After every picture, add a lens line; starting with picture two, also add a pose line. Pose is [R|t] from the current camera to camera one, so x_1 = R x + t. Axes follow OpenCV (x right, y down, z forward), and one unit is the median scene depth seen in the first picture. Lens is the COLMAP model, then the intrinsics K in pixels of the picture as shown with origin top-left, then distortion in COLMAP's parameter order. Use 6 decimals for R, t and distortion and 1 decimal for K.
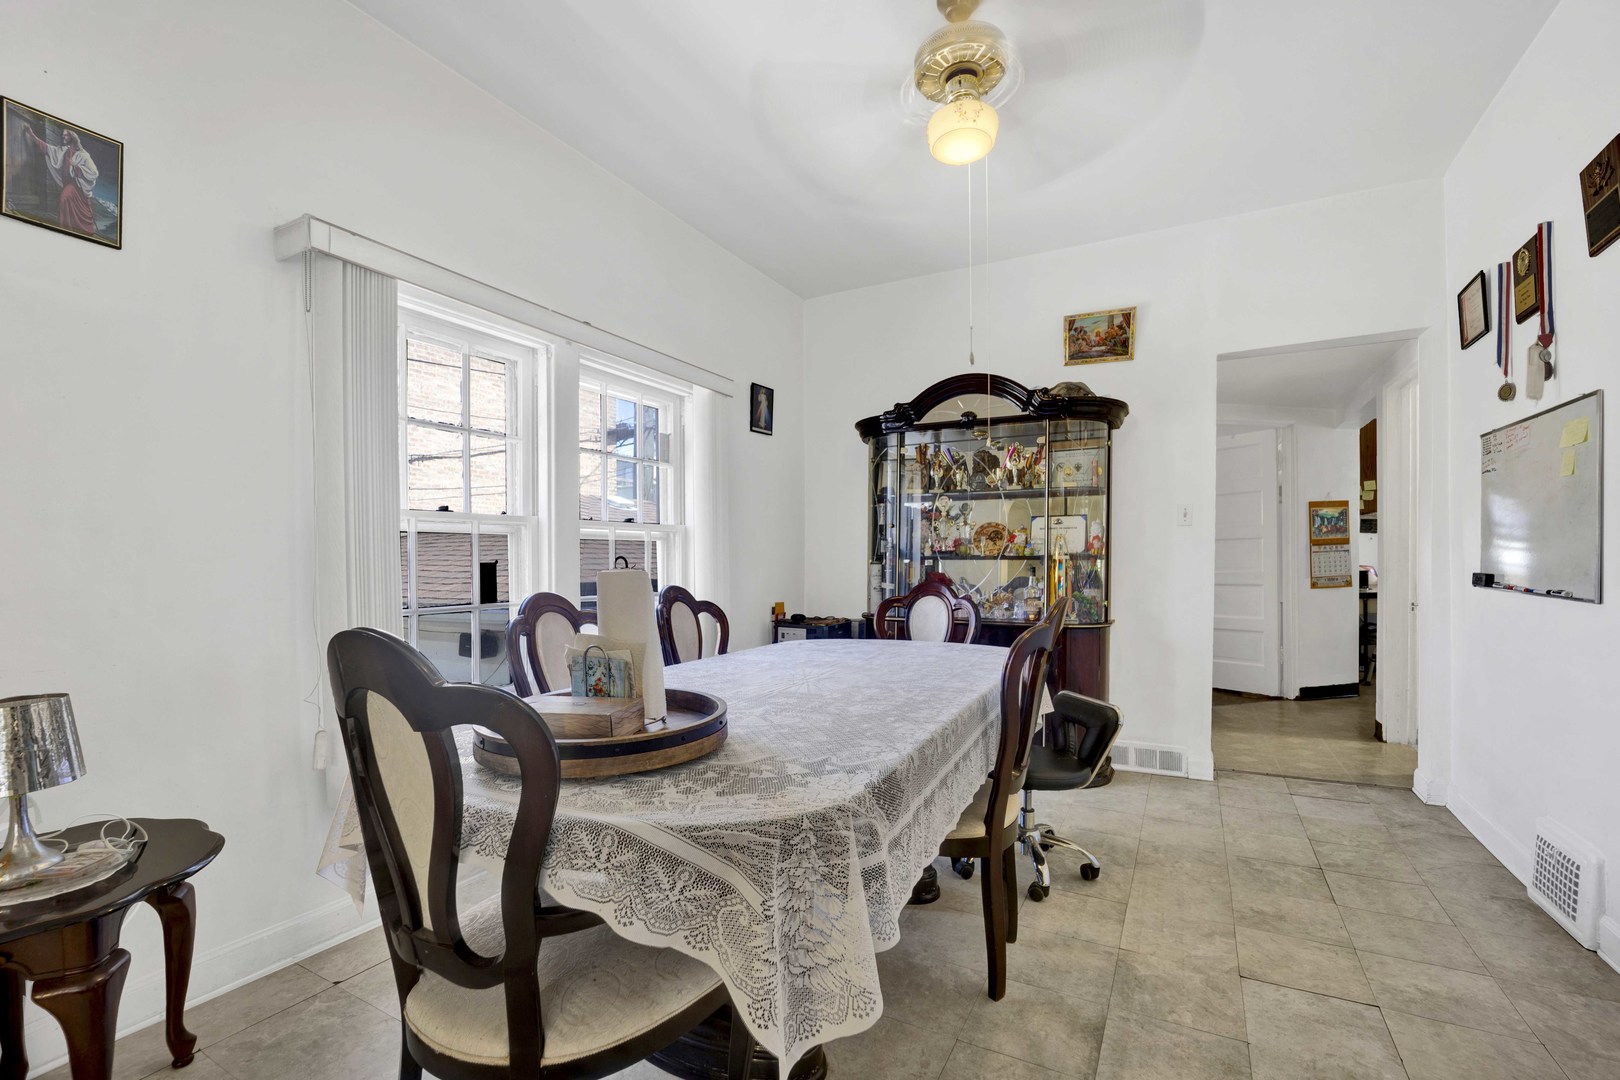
lens RADIAL K [[686.3, 0, 811.0], [0, 686.3, 565.5], [0, 0, 1]] dist [-0.003704, -0.001304]
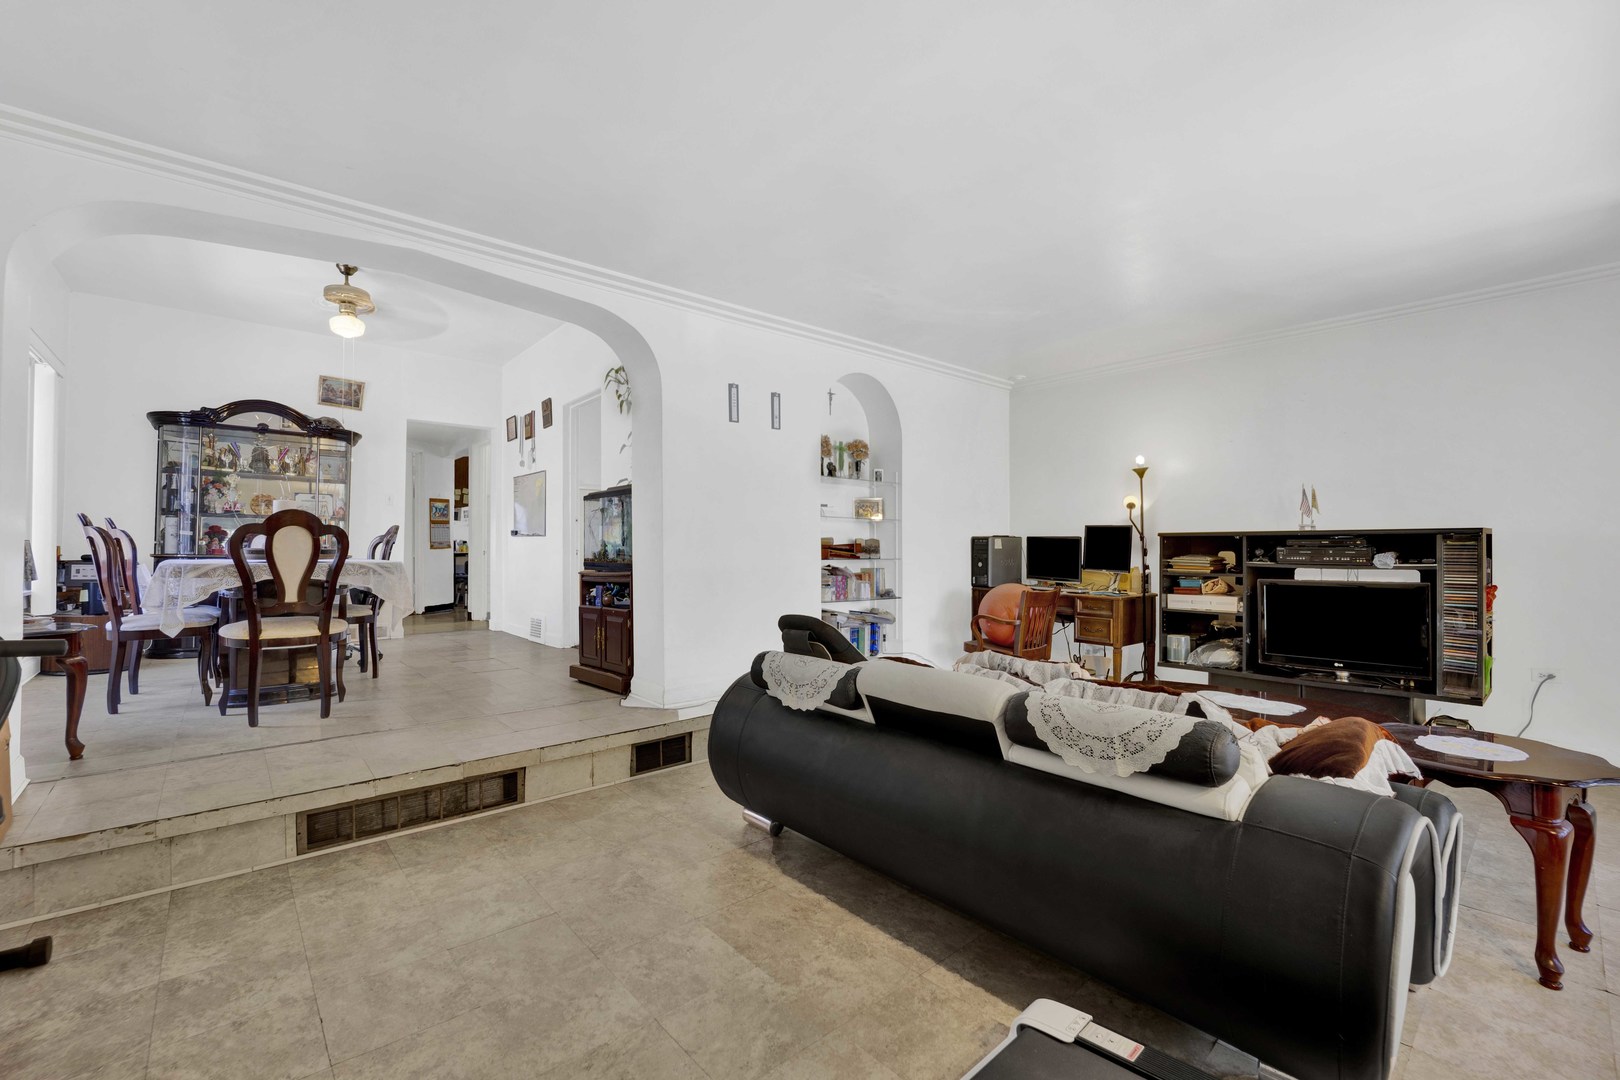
lens RADIAL K [[686.3, 0, 821.5], [0, 686.3, 547.1], [0, 0, 1]] dist [-0.003704, -0.001304]
pose [[0.346934, 0.017413, 0.937728, -0.789378], [-0.000136, 0.999829, -0.018516, 0.089447], [-0.937889, 0.006296, 0.346877, -0.748453]]
